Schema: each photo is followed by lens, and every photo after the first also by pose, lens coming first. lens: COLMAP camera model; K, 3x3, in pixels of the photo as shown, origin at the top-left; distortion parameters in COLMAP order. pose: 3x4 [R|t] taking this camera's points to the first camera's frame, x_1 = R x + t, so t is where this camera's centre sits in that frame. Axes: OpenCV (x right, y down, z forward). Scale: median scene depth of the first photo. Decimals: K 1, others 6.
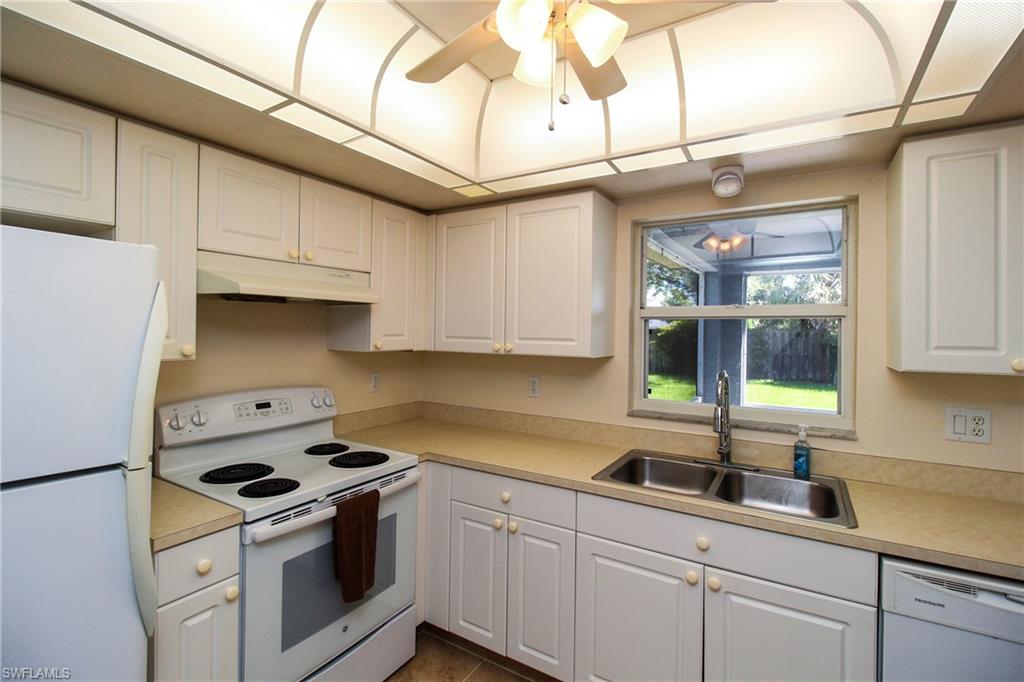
lens RADIAL K [[471.2, 0, 511.4], [0, 471.2, 331.7], [0, 0, 1]] dist [0.001491, -0.001931]
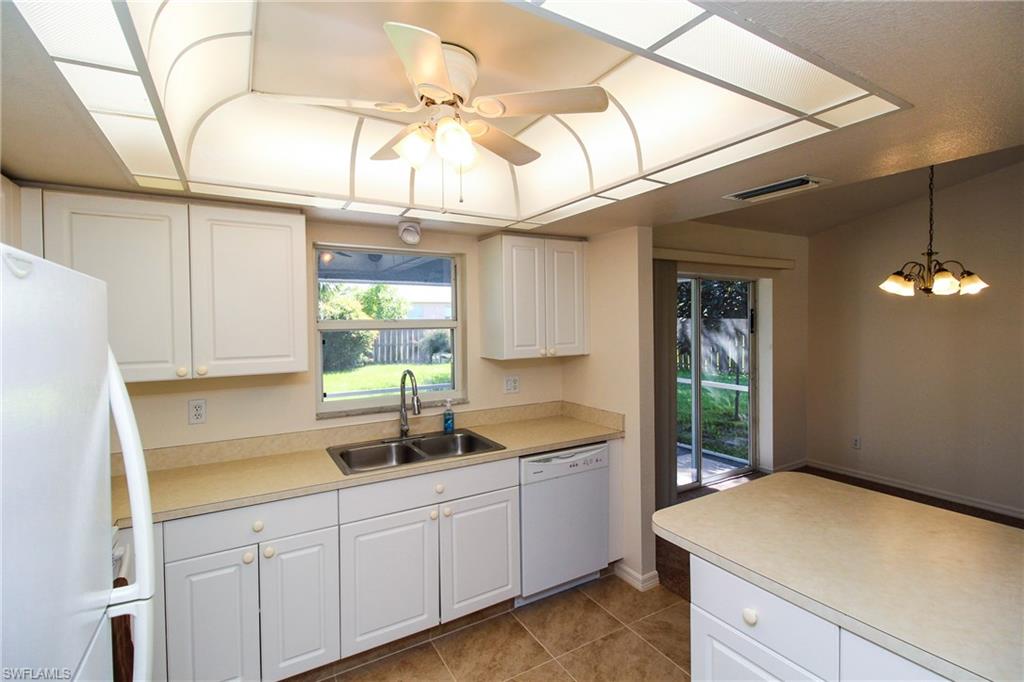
lens RADIAL K [[471.2, 0, 508.8], [0, 471.2, 338.9], [0, 0, 1]] dist [0.001491, -0.001931]
pose [[0.467573, -0.051684, 0.882442, -0.632743], [0.020208, 0.998653, 0.047783, -0.068473], [-0.883723, -0.004510, 0.467988, 0.105821]]
